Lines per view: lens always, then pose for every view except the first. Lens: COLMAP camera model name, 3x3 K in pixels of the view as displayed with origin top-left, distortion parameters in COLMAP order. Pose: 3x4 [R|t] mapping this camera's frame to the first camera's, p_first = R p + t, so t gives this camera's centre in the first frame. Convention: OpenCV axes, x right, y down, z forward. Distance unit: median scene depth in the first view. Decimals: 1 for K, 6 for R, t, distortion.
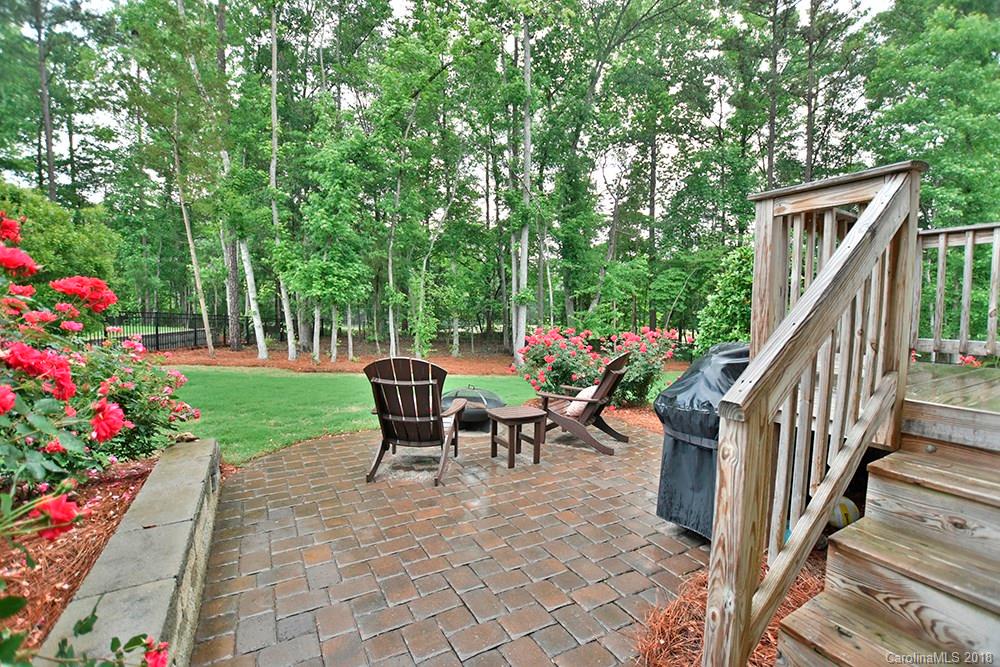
lens RADIAL K [[440.3, 0, 503.6], [0, 440.3, 335.4], [0, 0, 1]] dist [-0.041338, 0.007914]
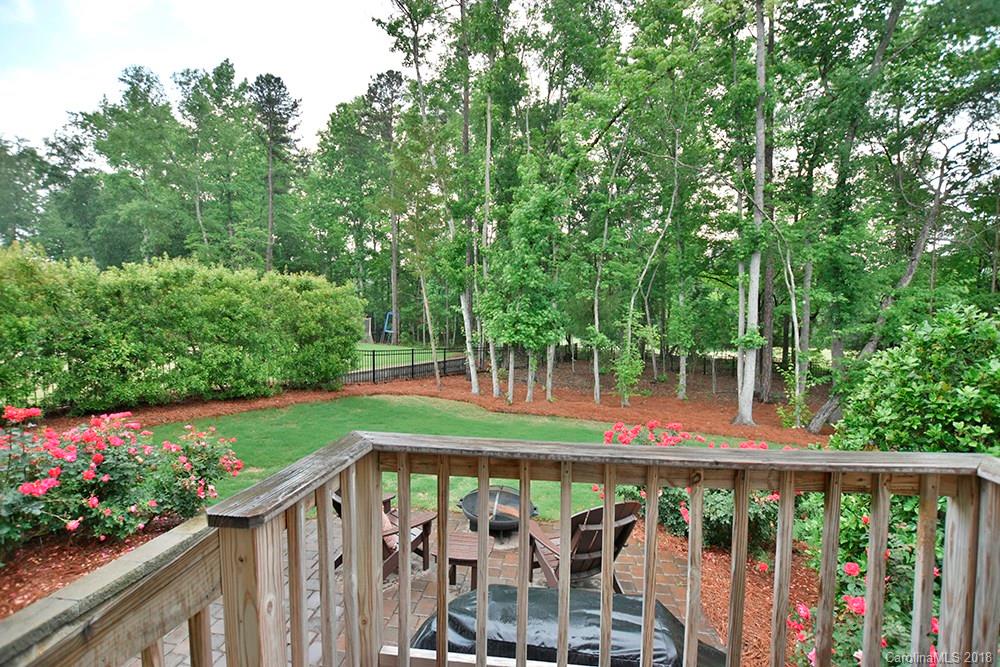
lens RADIAL K [[440.3, 0, 503.6], [0, 440.3, 335.4], [0, 0, 1]] dist [-0.041338, 0.007914]
pose [[0.806578, 0.018561, -0.590837, 0.207057], [-0.038299, 0.999048, -0.020899, -0.078913], [0.589886, 0.039485, 0.806520, 0.086569]]
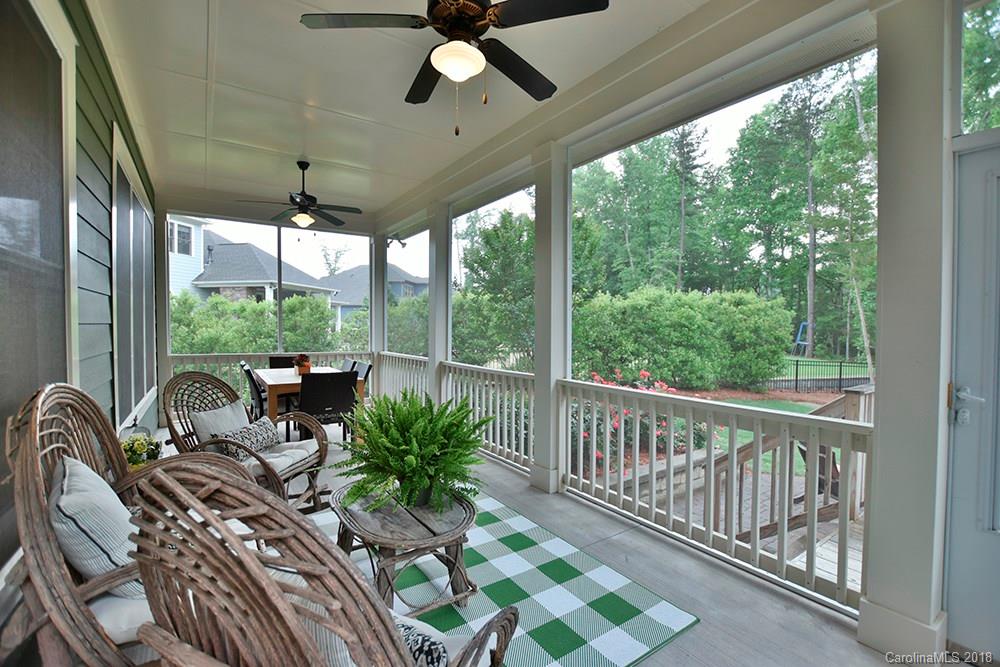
lens RADIAL K [[440.3, 0, 503.6], [0, 440.3, 335.4], [0, 0, 1]] dist [-0.041338, 0.007914]
pose [[0.097233, 0.016641, -0.995122, 0.351409], [-0.075884, 0.997074, 0.009259, -0.067303], [0.992364, 0.074614, 0.098212, -0.104814]]
